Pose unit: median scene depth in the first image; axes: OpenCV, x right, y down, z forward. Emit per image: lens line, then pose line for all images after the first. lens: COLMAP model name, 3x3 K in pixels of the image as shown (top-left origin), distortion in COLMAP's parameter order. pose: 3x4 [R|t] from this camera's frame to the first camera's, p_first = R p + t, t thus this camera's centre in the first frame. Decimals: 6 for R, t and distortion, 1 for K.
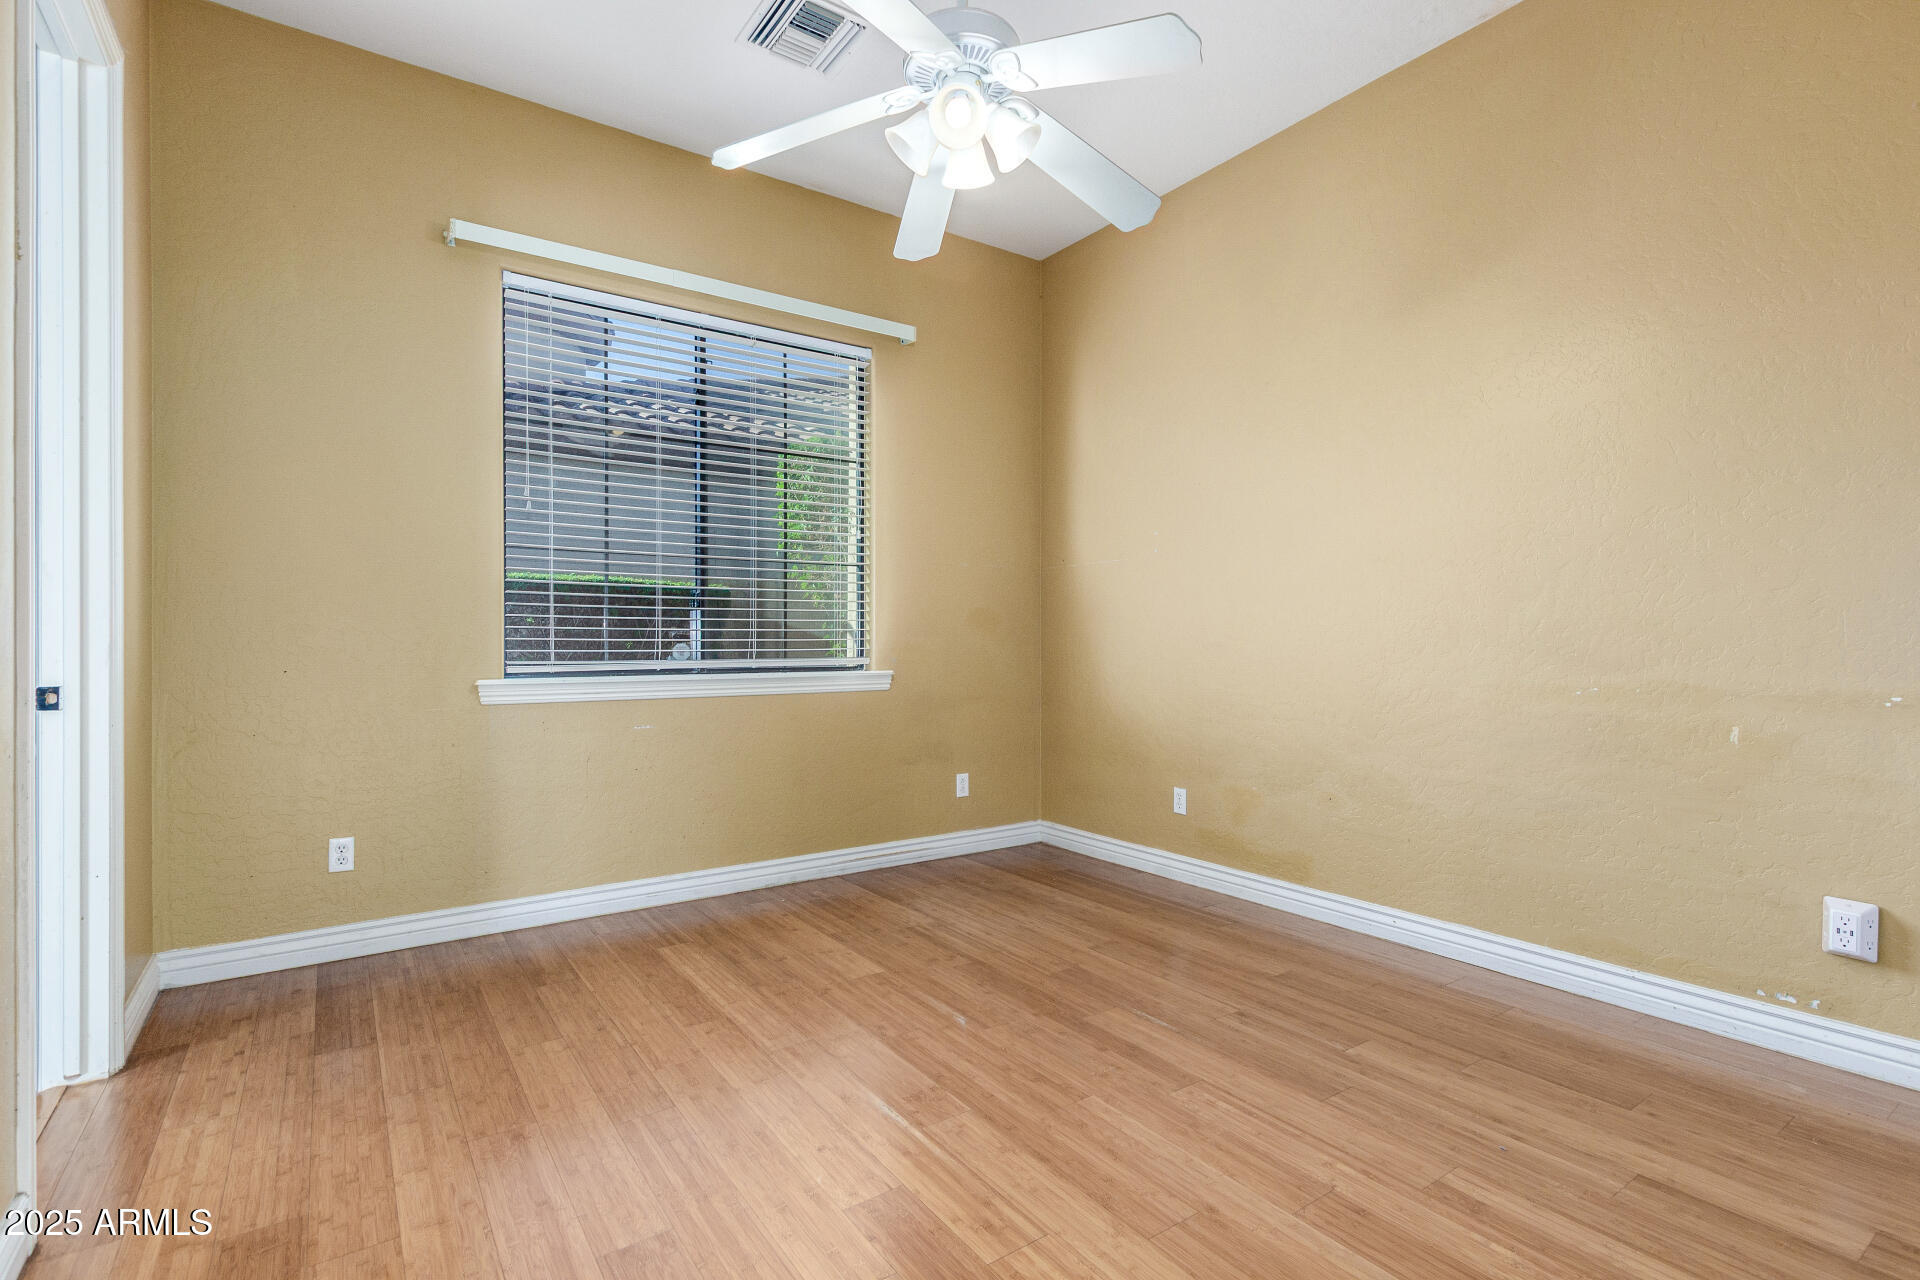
lens RADIAL K [[918.7, 0, 972.6], [0, 918.7, 637.1], [0, 0, 1]] dist [0.010016, -0.000936]
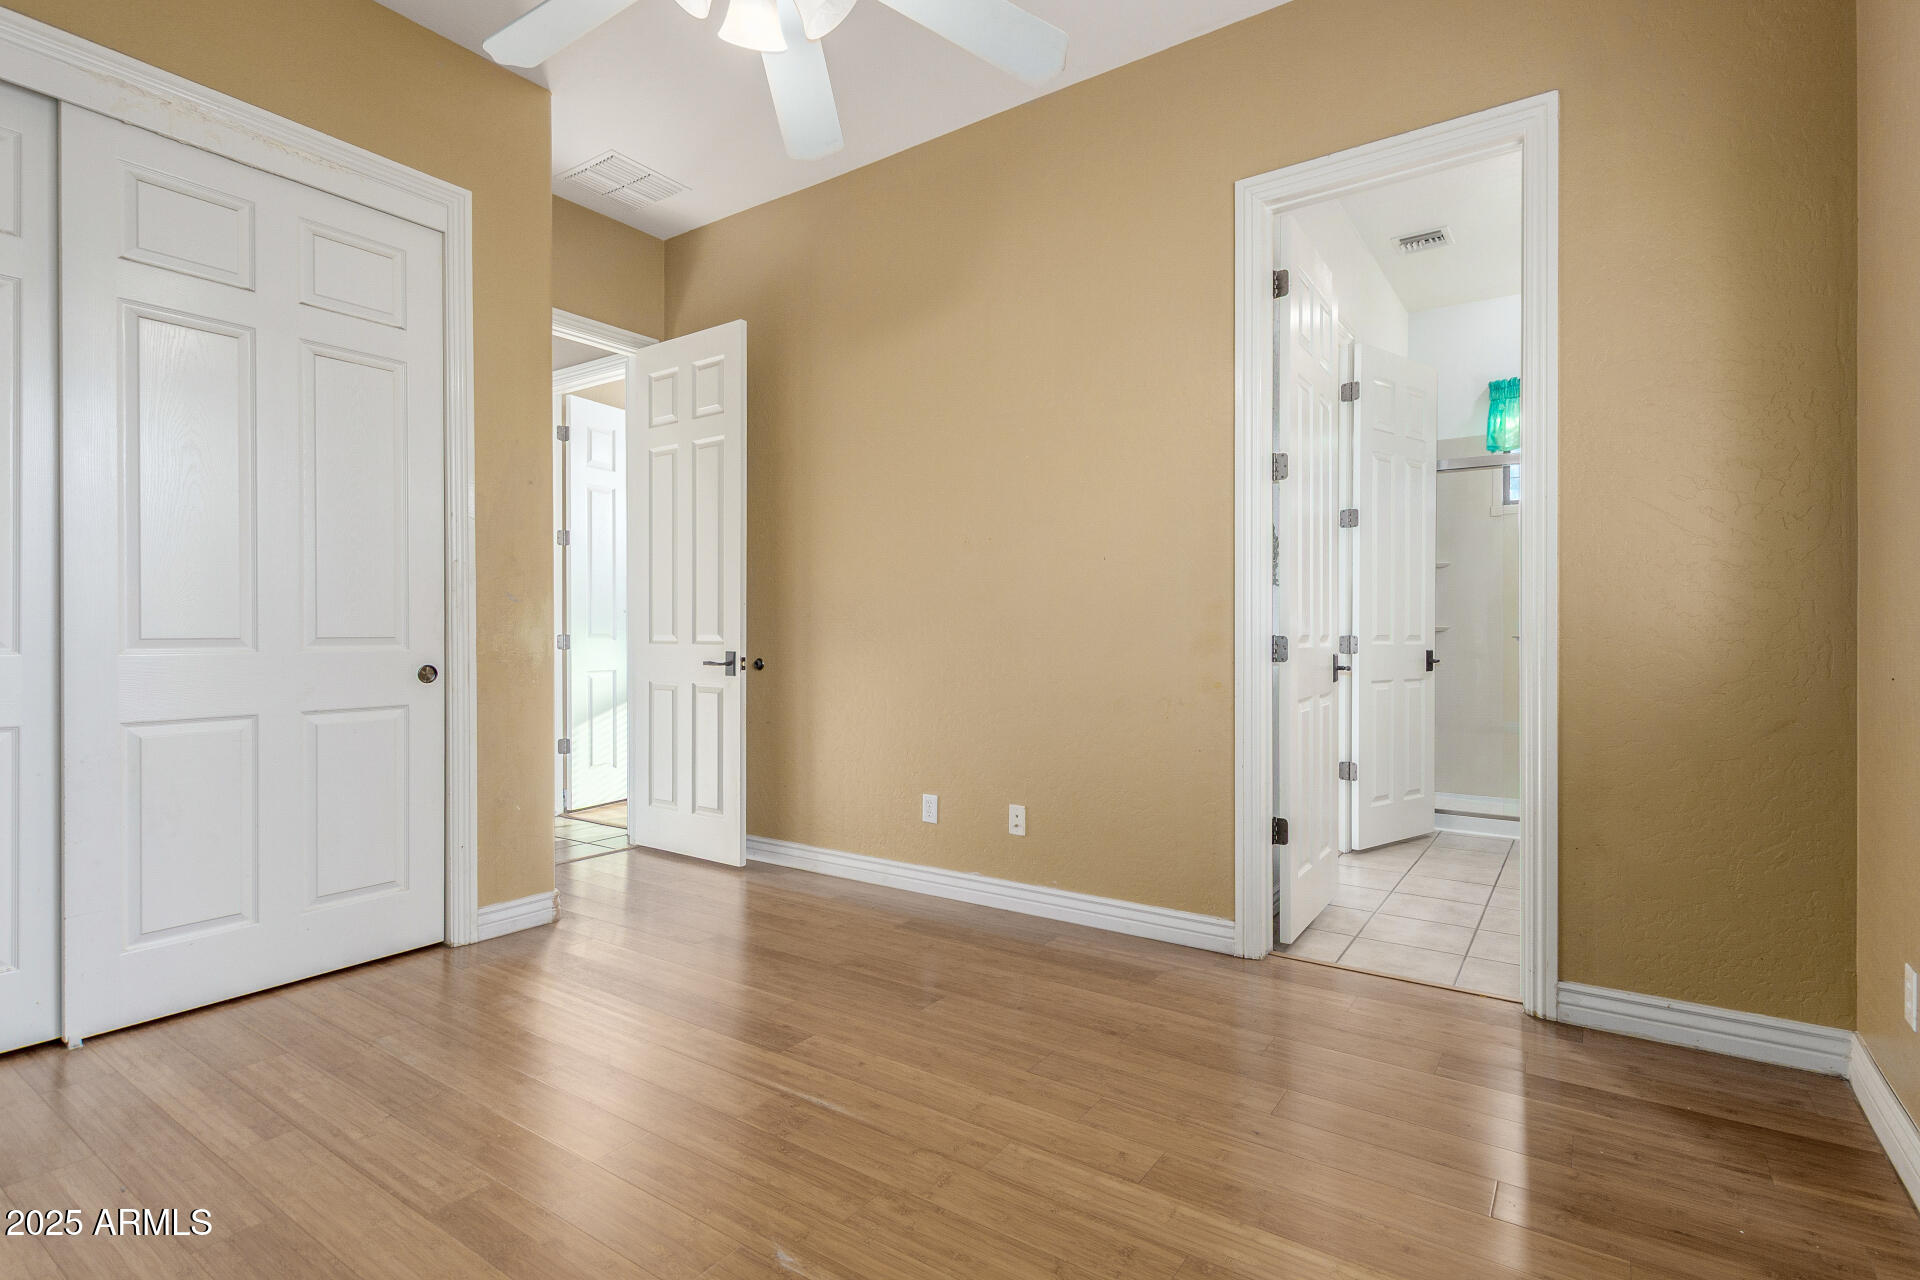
lens RADIAL K [[929.9, 0, 960.0], [0, 929.9, 640.0], [0, 0, 1]] dist [0.019342, -0.008812]
pose [[-0.941494, 0.004144, -0.337003, 0.101555], [0.003169, 0.999989, 0.003443, 0.015819], [0.337014, 0.002174, -0.941497, 1.931596]]
